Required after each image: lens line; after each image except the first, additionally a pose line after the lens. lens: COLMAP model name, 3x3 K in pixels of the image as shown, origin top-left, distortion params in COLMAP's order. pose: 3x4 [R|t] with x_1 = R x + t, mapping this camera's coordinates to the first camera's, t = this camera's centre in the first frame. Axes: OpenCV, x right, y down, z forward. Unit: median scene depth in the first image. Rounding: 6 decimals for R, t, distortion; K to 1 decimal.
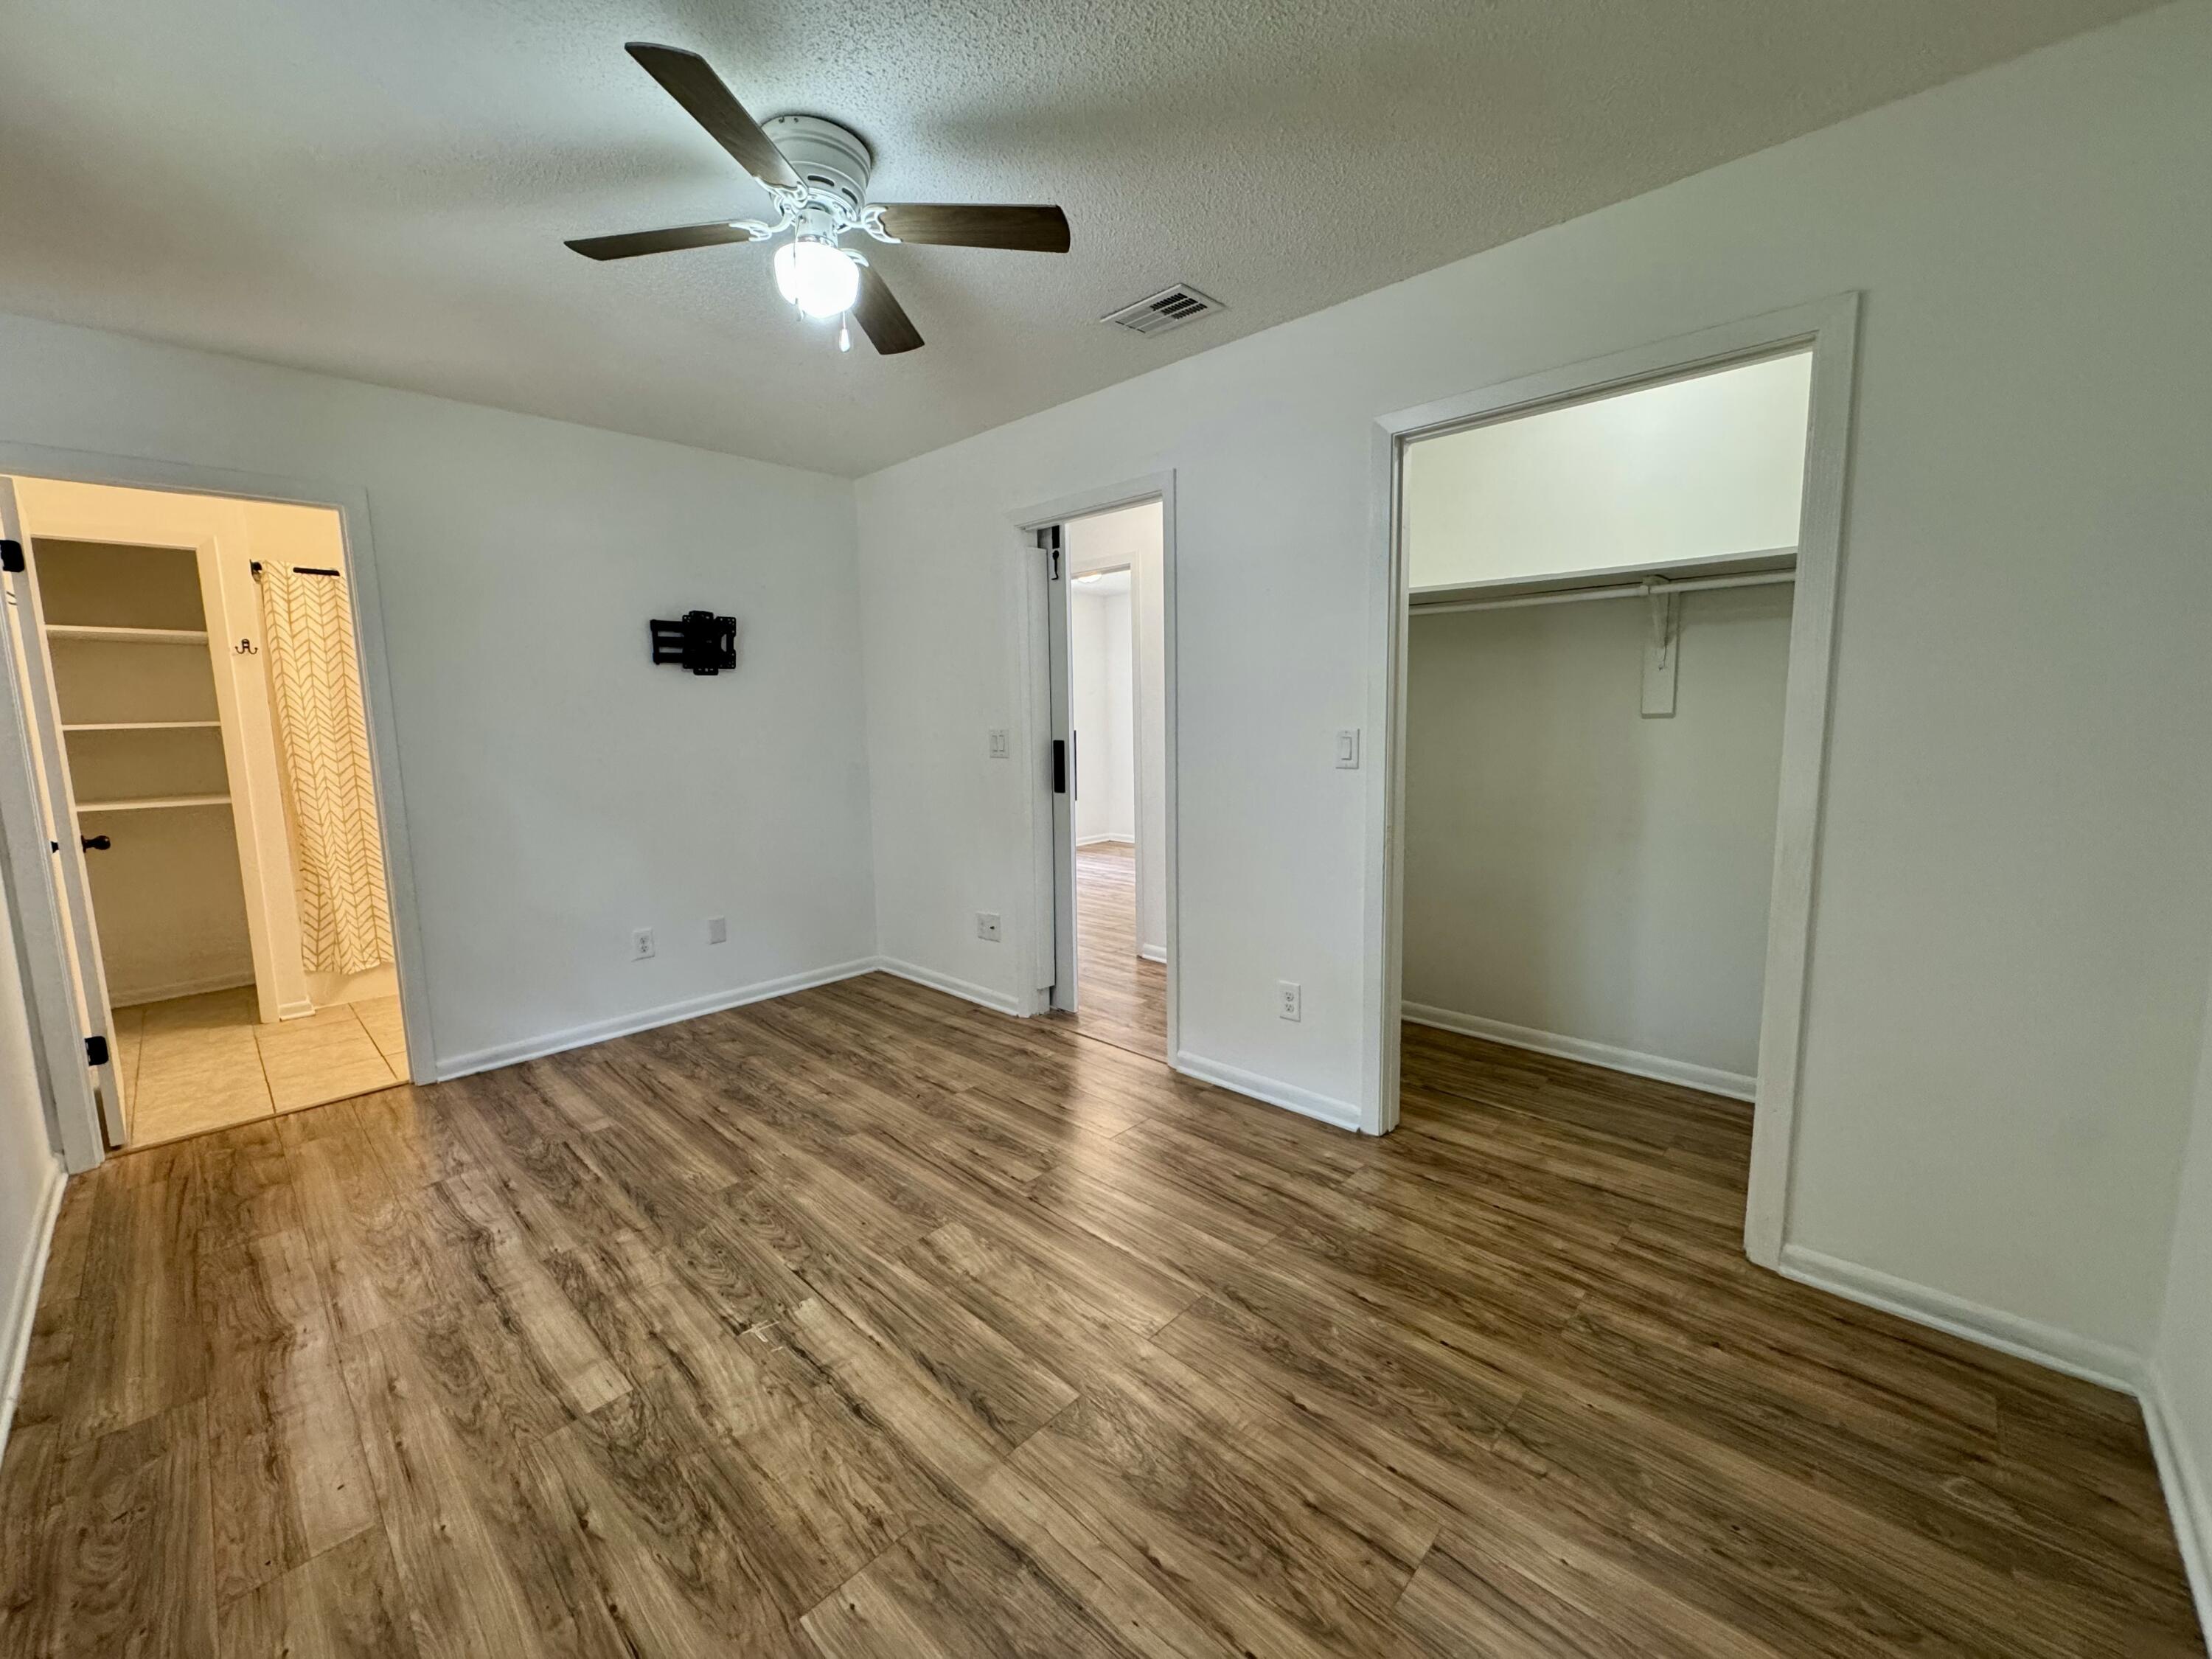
lens RADIAL K [[884.8, 0, 1111.3], [0, 884.8, 824.8], [0, 0, 1]] dist [-0.002109, 0.000089]
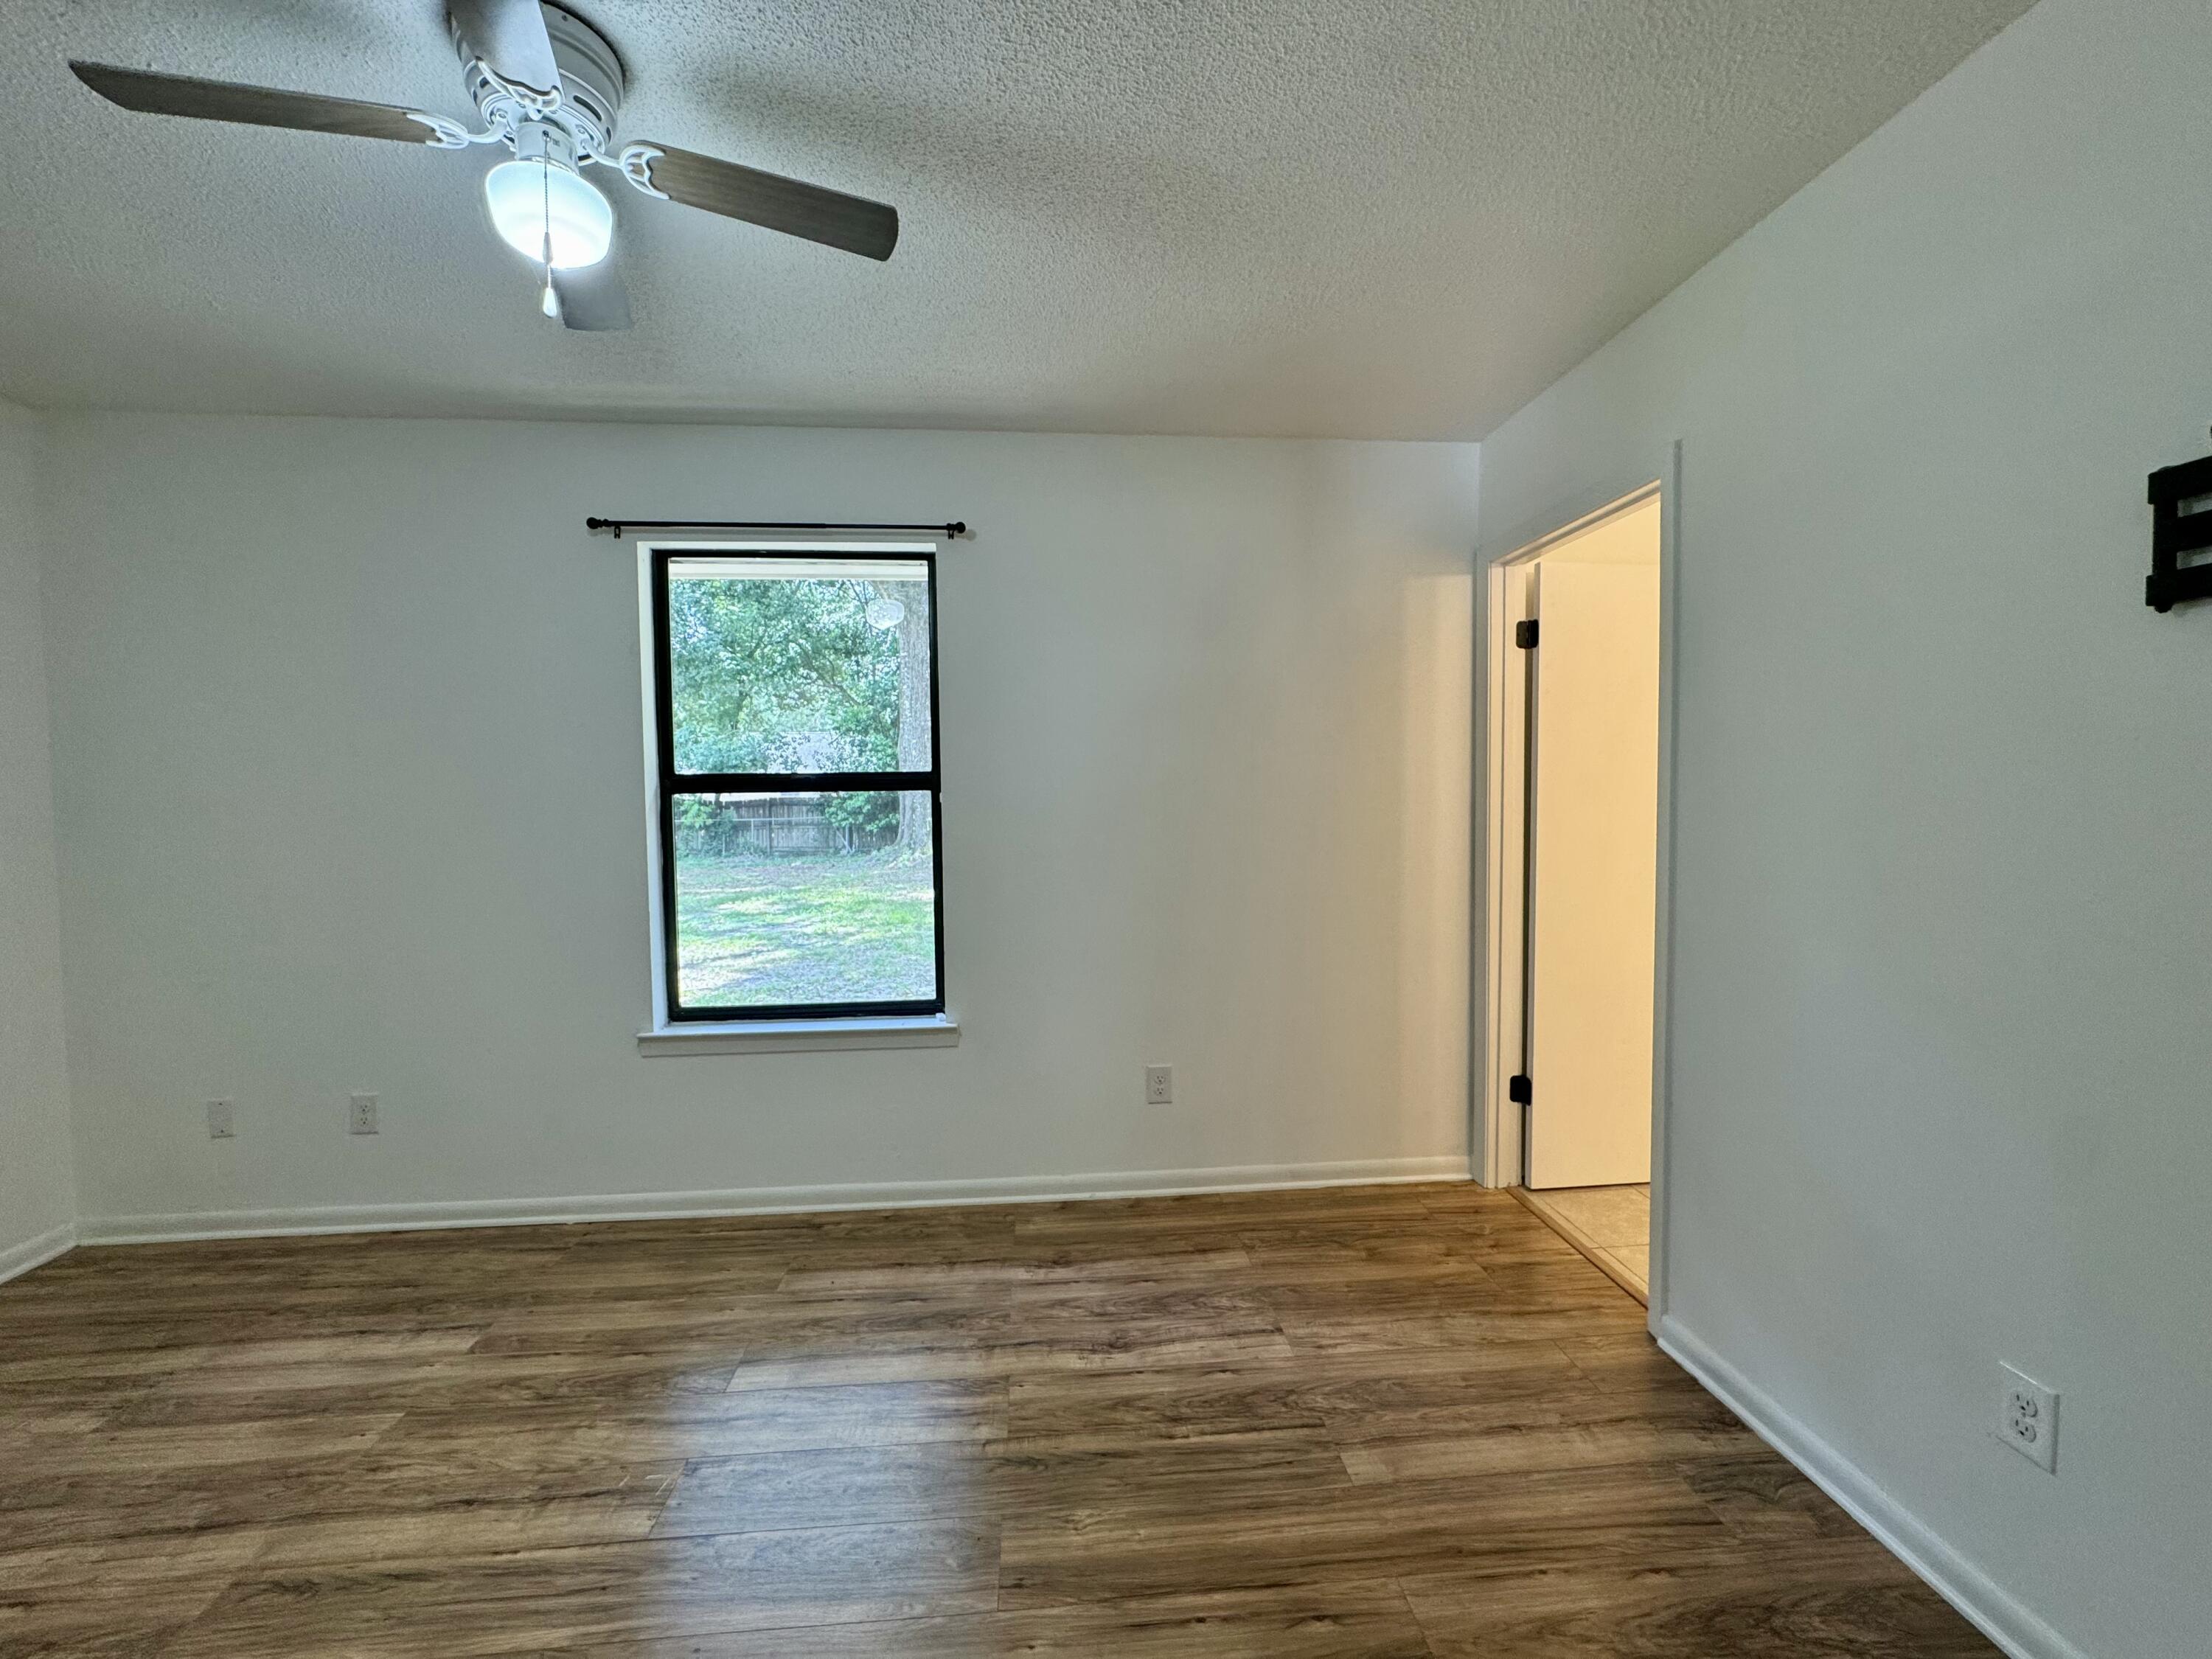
lens RADIAL K [[884.8, 0, 1111.3], [0, 884.8, 824.8], [0, 0, 1]] dist [-0.002109, 0.000089]
pose [[-0.667499, 0.052547, -0.742754, -0.061378], [-0.072348, 0.988210, 0.134930, -0.222137], [0.741088, 0.143802, -0.655828, 1.703027]]
